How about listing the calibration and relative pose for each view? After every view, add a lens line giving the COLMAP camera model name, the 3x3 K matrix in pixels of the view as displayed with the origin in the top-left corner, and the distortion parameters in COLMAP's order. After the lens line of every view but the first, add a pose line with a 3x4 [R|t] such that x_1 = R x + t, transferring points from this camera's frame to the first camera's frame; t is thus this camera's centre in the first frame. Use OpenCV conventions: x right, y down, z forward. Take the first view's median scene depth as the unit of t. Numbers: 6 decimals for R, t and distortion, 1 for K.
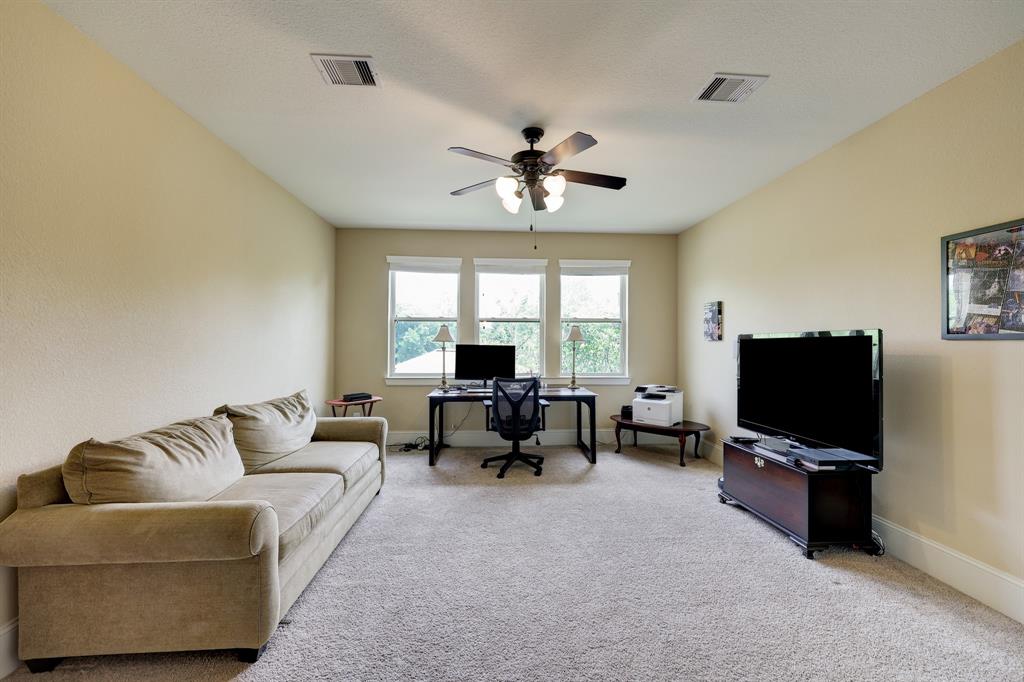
lens RADIAL K [[411.7, 0, 512.0], [0, 411.7, 341.0], [0, 0, 1]] dist [-0.000138, 0.000053]
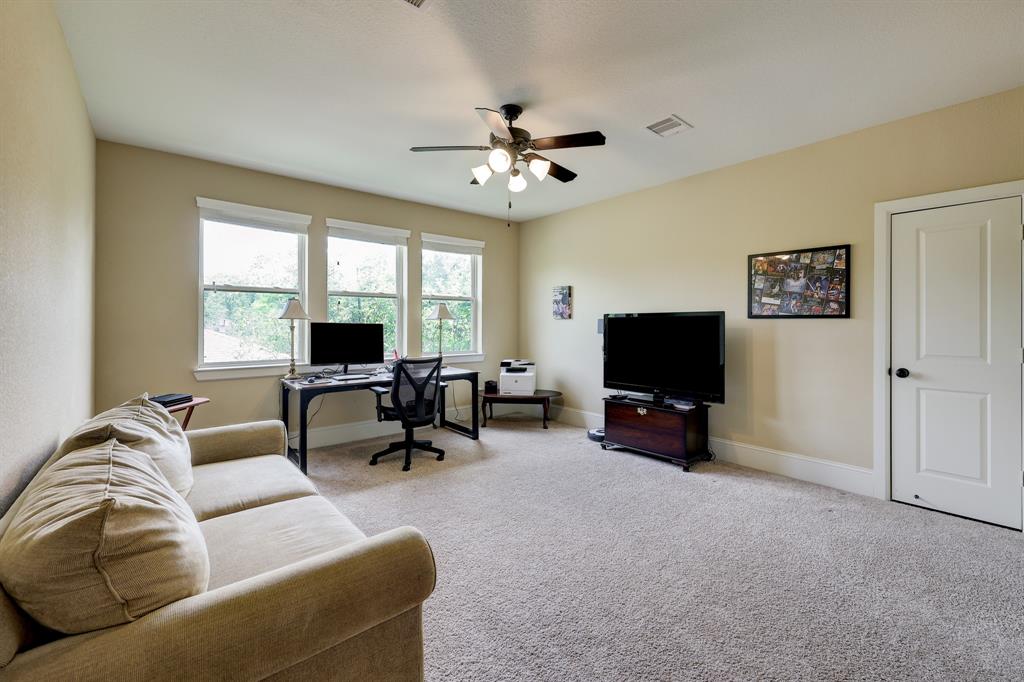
lens RADIAL K [[431.6, 0, 510.6], [0, 431.6, 325.2], [0, 0, 1]] dist [-0.000331, 0.000069]
pose [[0.800001, -0.005600, 0.599972, -0.379937], [-0.001848, 0.999929, 0.011798, 0.002821], [-0.599995, -0.010547, 0.799934, 0.103263]]
